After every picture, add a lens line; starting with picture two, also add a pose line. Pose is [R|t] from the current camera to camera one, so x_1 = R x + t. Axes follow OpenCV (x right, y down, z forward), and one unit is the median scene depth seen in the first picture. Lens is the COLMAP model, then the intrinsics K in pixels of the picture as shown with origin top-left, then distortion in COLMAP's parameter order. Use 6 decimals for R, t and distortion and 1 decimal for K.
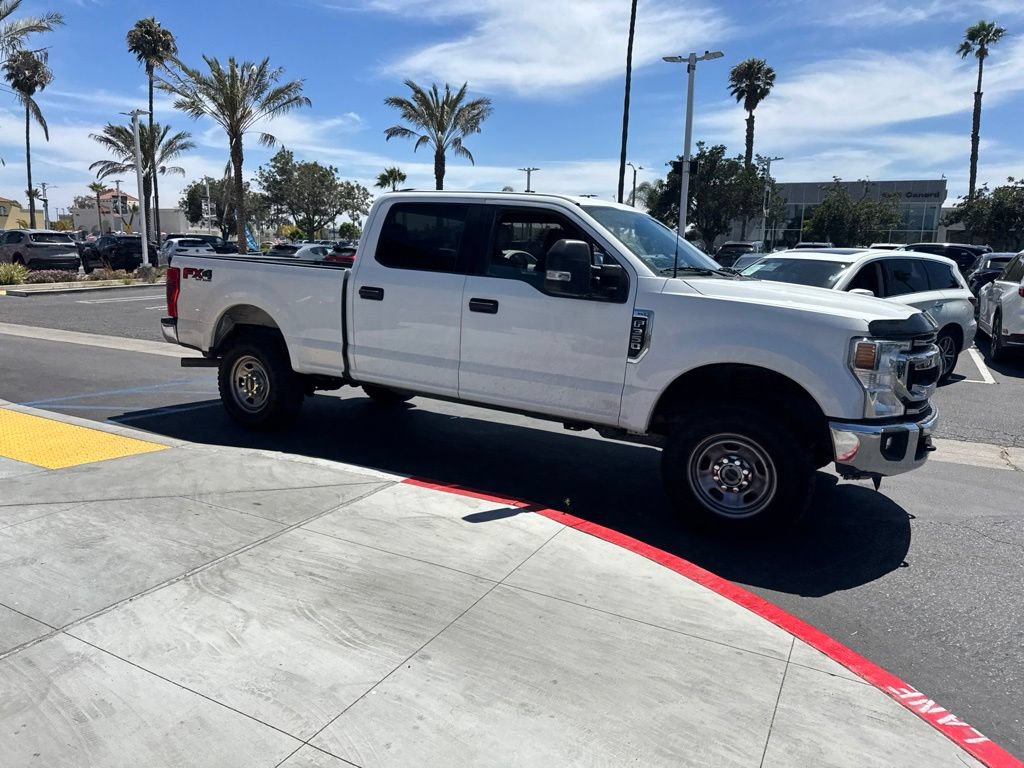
lens RADIAL K [[717.4, 0, 518.1], [0, 717.4, 379.3], [0, 0, 1]] dist [0.044134, -0.055970]
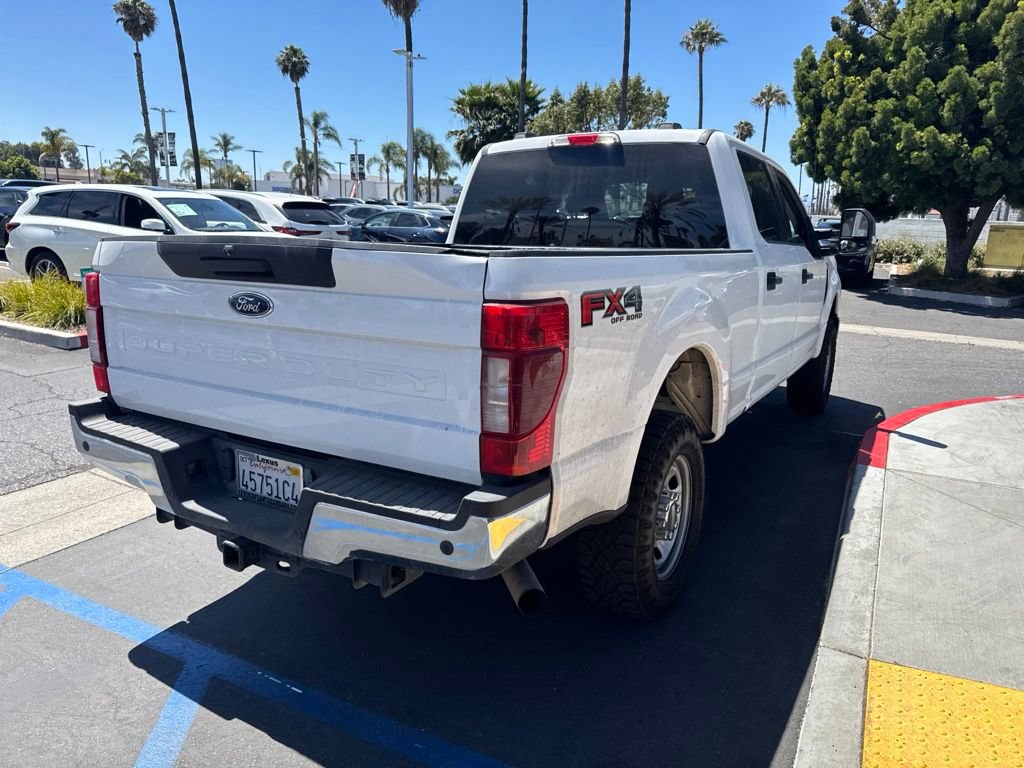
lens RADIAL K [[717.4, 0, 514.4], [0, 717.4, 376.2], [0, 0, 1]] dist [0.044134, -0.055970]
pose [[0.006547, -0.241828, 0.970297, -0.756756], [0.146314, 0.960107, 0.238301, -0.194840], [-0.989216, 0.140408, 0.041669, 1.010975]]
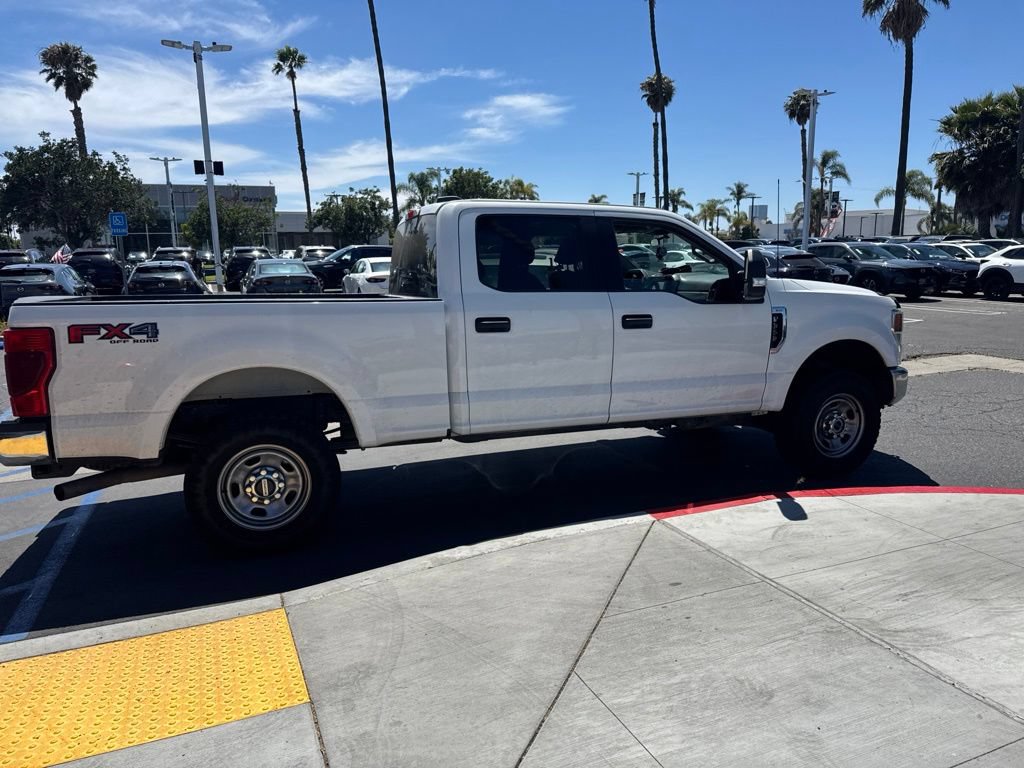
lens RADIAL K [[717.4, 0, 517.5], [0, 717.4, 381.0], [0, 0, 1]] dist [0.044134, -0.055970]
pose [[0.634030, -0.169825, 0.754431, -0.667724], [0.171123, 0.982214, 0.077287, -0.094282], [-0.754137, 0.080099, 0.651814, 0.368758]]
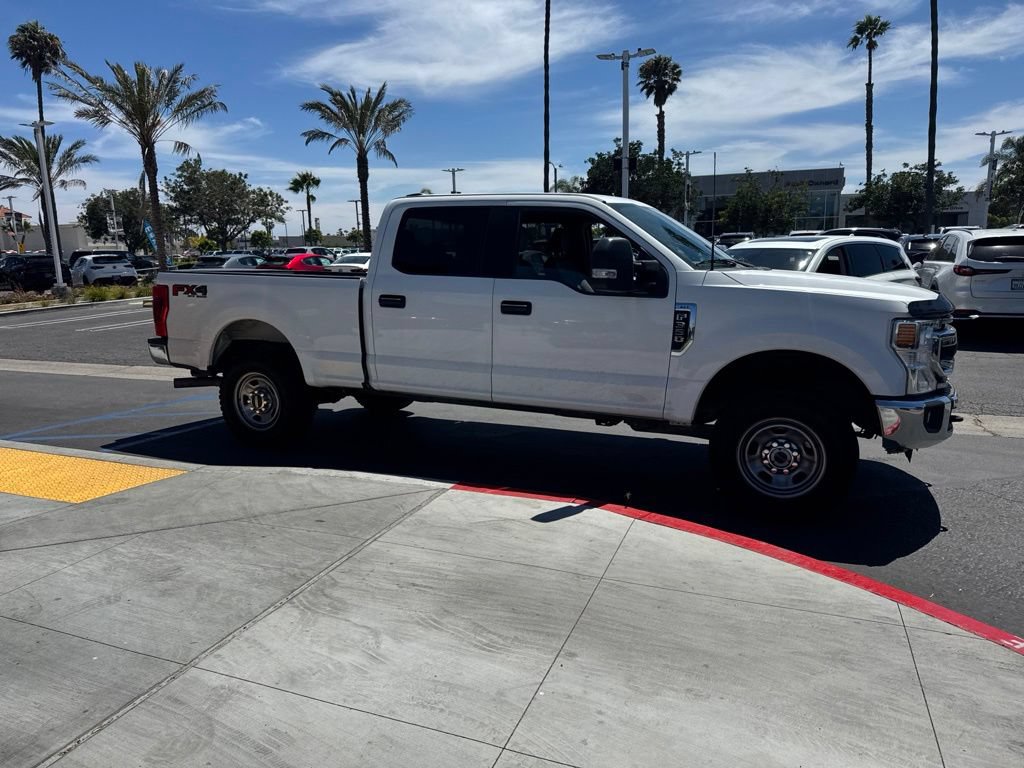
lens RADIAL K [[717.4, 0, 514.7], [0, 717.4, 387.0], [0, 0, 1]] dist [0.044134, -0.055970]
pose [[0.992958, -0.062124, 0.100874, -0.117103], [0.061148, 0.998047, 0.012739, -0.003427], [-0.101469, -0.006481, 0.994818, 0.001154]]
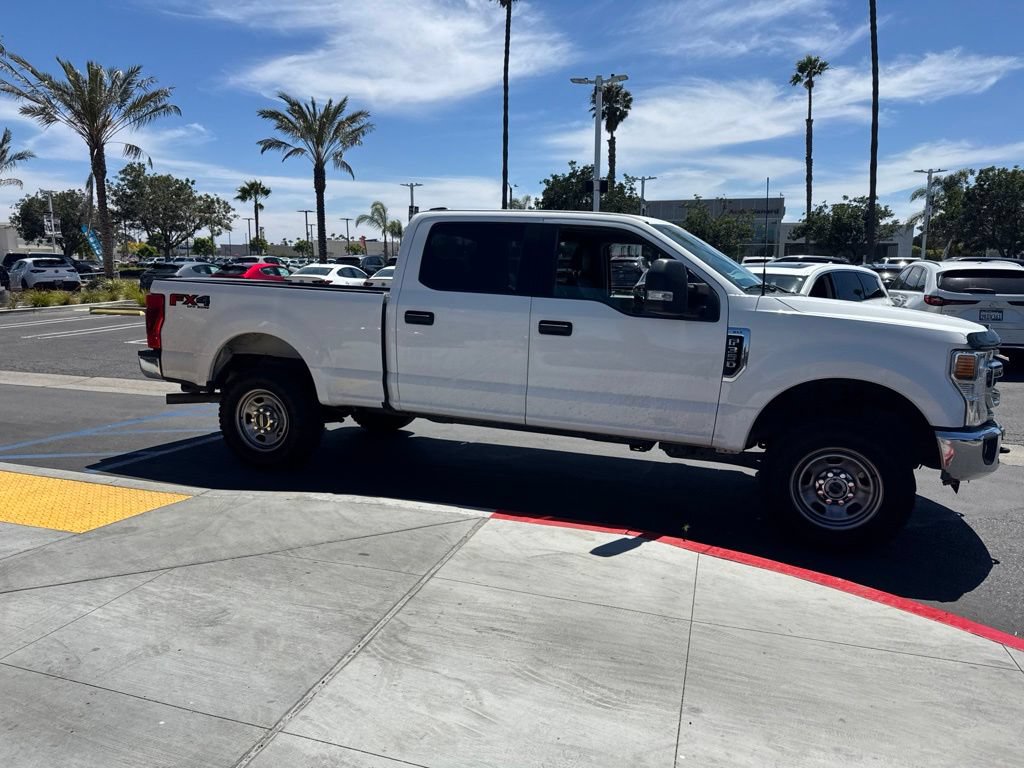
lens RADIAL K [[717.4, 0, 515.0], [0, 717.4, 376.2], [0, 0, 1]] dist [0.044134, -0.055970]
pose [[0.982723, -0.039047, 0.180917, -0.208203], [0.043469, 0.998844, -0.020539, -0.015144], [-0.179906, 0.028049, 0.983284, 0.045621]]
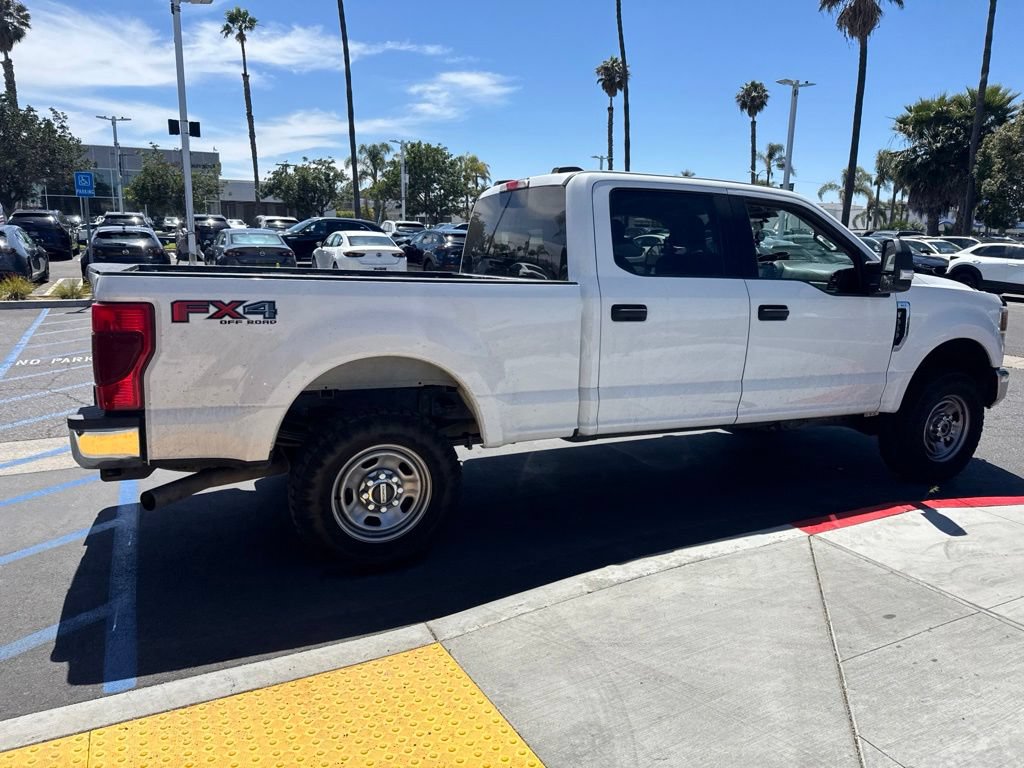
lens RADIAL K [[717.4, 0, 511.4], [0, 717.4, 370.6], [0, 0, 1]] dist [0.044134, -0.055970]
pose [[0.580635, -0.164897, 0.797290, -0.708691], [0.140205, 0.984897, 0.101592, -0.125276], [-0.802001, 0.052796, 0.594985, 0.544342]]
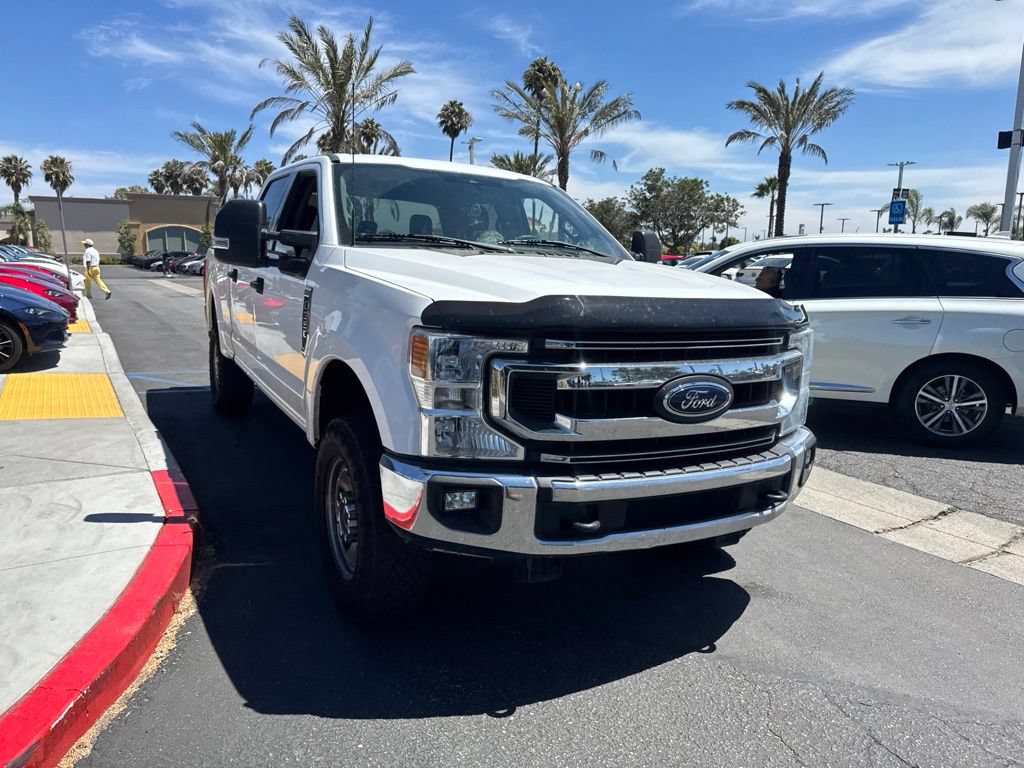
lens RADIAL K [[717.4, 0, 517.9], [0, 717.4, 389.9], [0, 0, 1]] dist [0.044134, -0.055970]
pose [[0.857101, 0.079160, -0.509030, 0.508646], [-0.083789, 0.996387, 0.013867, -0.011269], [0.508289, 0.030766, 0.860637, 0.299160]]
